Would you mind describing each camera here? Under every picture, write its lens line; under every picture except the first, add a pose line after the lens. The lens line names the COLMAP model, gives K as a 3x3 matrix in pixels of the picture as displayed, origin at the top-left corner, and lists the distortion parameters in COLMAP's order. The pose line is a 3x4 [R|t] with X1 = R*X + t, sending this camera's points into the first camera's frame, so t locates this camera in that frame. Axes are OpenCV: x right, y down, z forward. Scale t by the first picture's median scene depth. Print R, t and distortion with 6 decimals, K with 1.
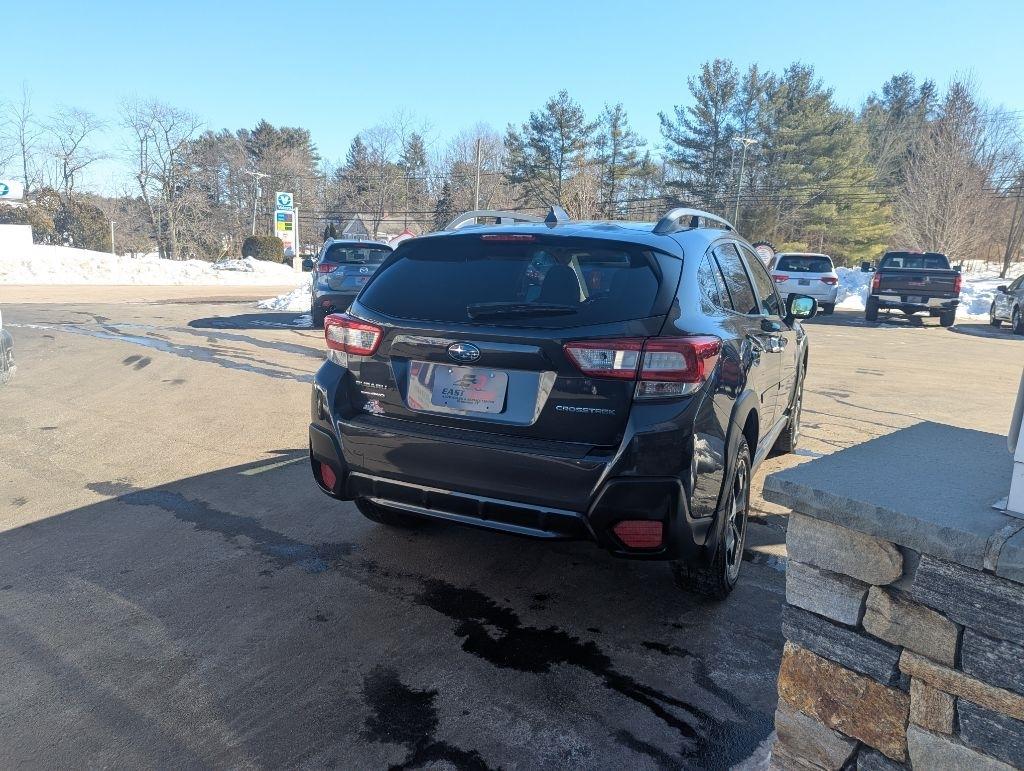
lens RADIAL K [[718.4, 0, 508.6], [0, 718.4, 388.0], [0, 0, 1]] dist [0.058307, -0.055405]
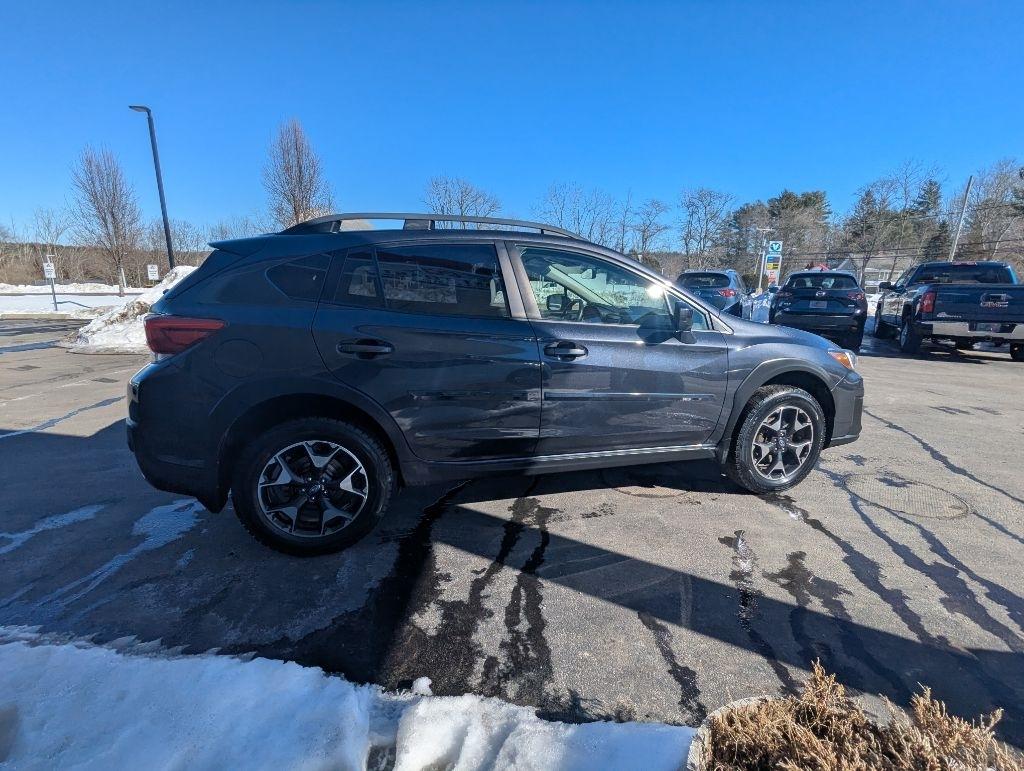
lens RADIAL K [[484.2, 0, 514.0], [0, 484.2, 387.8], [0, 0, 1]] dist [-0.002939, 0.002139]
pose [[0.682148, 0.141446, -0.717403, 0.043912], [-0.127239, 0.989106, 0.074030, -0.003098], [0.720058, 0.040782, 0.692714, 0.030280]]
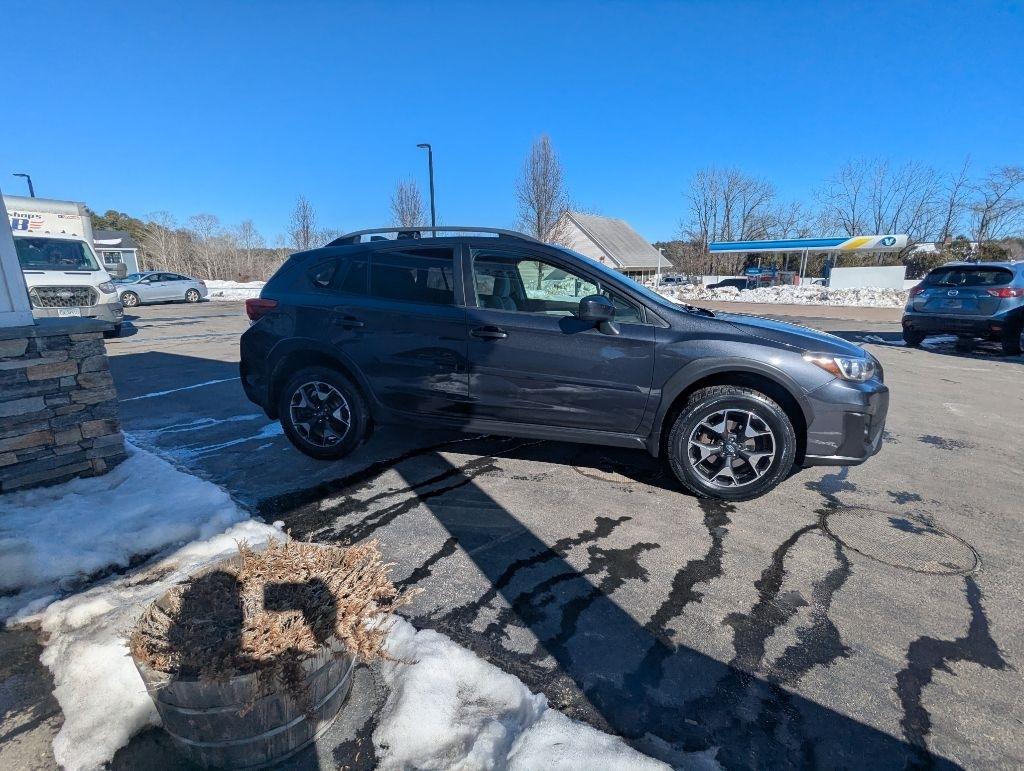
lens RADIAL K [[484.2, 0, 514.6], [0, 484.2, 389.0], [0, 0, 1]] dist [-0.002939, 0.002139]
pose [[0.229134, 0.198105, -0.953022, 0.062948], [-0.177135, 0.971209, 0.159297, -0.006064], [0.957142, 0.132313, 0.257629, 0.048848]]
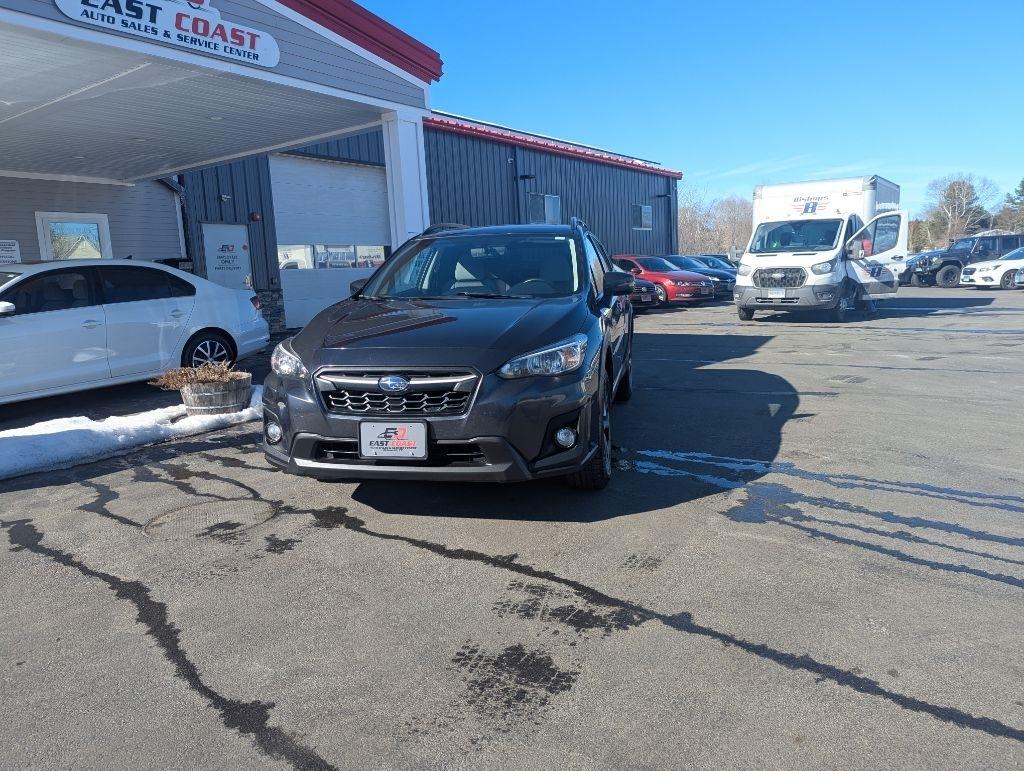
lens RADIAL K [[718.4, 0, 507.0], [0, 718.4, 379.0], [0, 0, 1]] dist [0.058307, -0.055405]
pose [[-0.969568, 0.044841, -0.240680, 0.029206], [-0.034653, 0.948050, 0.316230, -0.022262], [0.242356, 0.314947, -0.917645, 0.137243]]
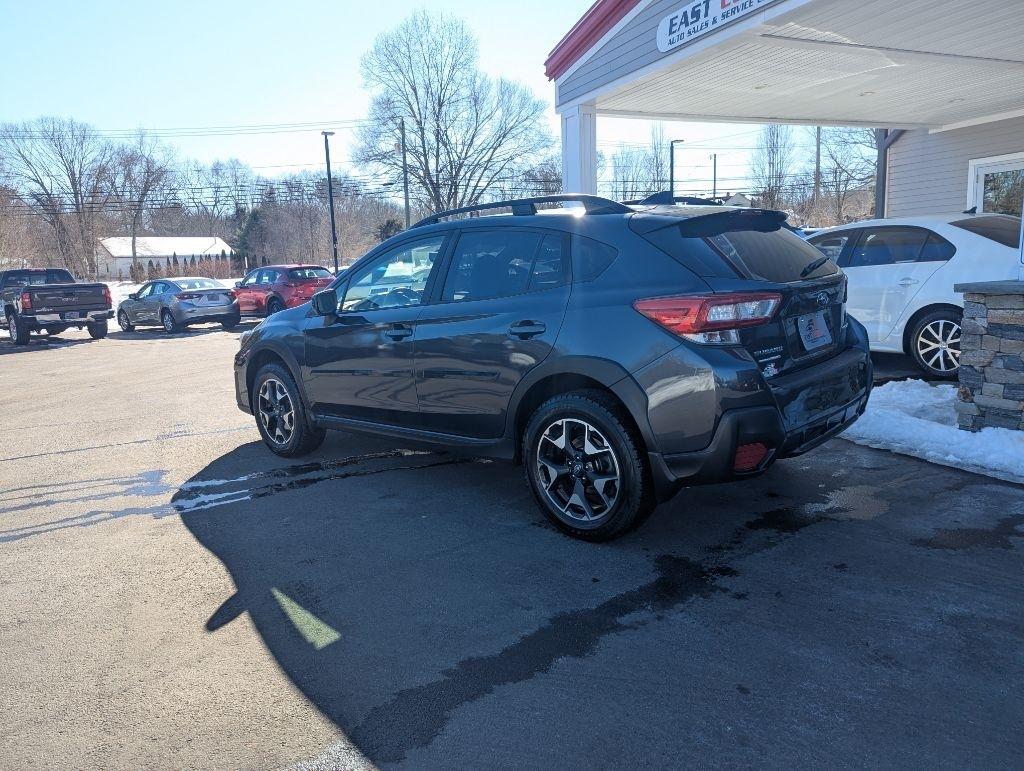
lens RADIAL K [[718.4, 0, 494.9], [0, 718.4, 374.8], [0, 0, 1]] dist [0.058307, -0.055405]
pose [[0.291103, -0.194924, 0.936623, -0.053362], [0.238533, 0.962892, 0.126255, -0.008171], [-0.926478, 0.186662, 0.326797, 0.042325]]
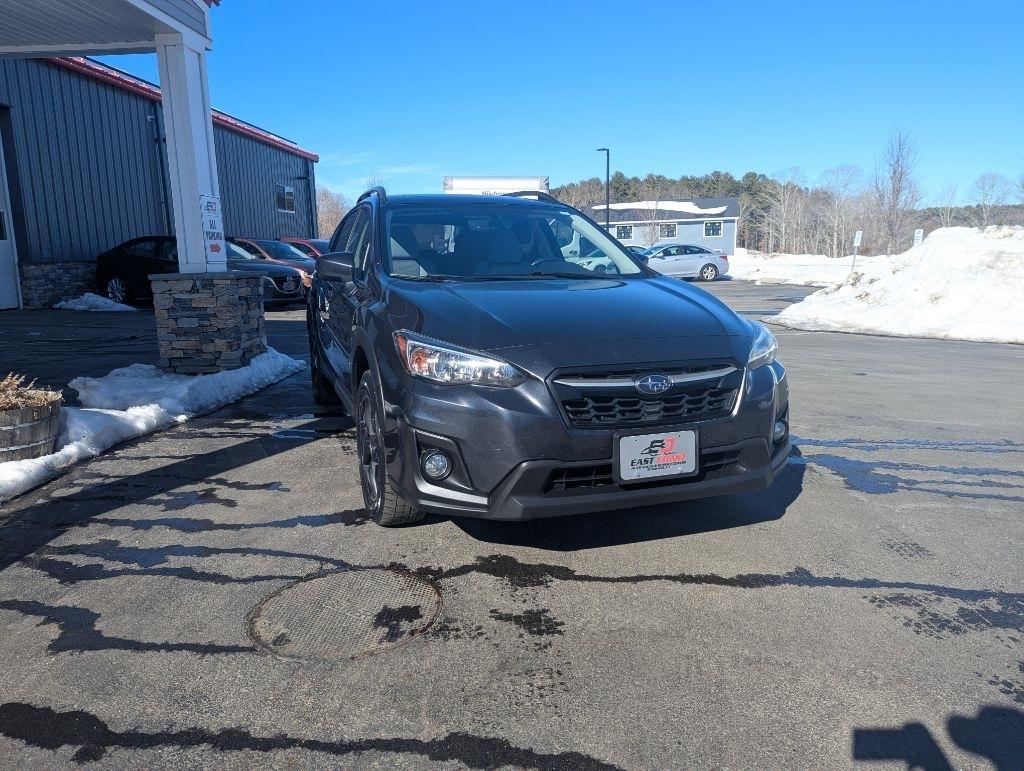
lens RADIAL K [[718.4, 0, 512.8], [0, 718.4, 374.6], [0, 0, 1]] dist [0.058307, -0.055405]
pose [[-0.685207, 0.102307, -0.721128, 0.056535], [-0.145633, 0.950848, 0.273276, -0.016400], [0.713641, 0.292270, -0.636628, 0.110794]]
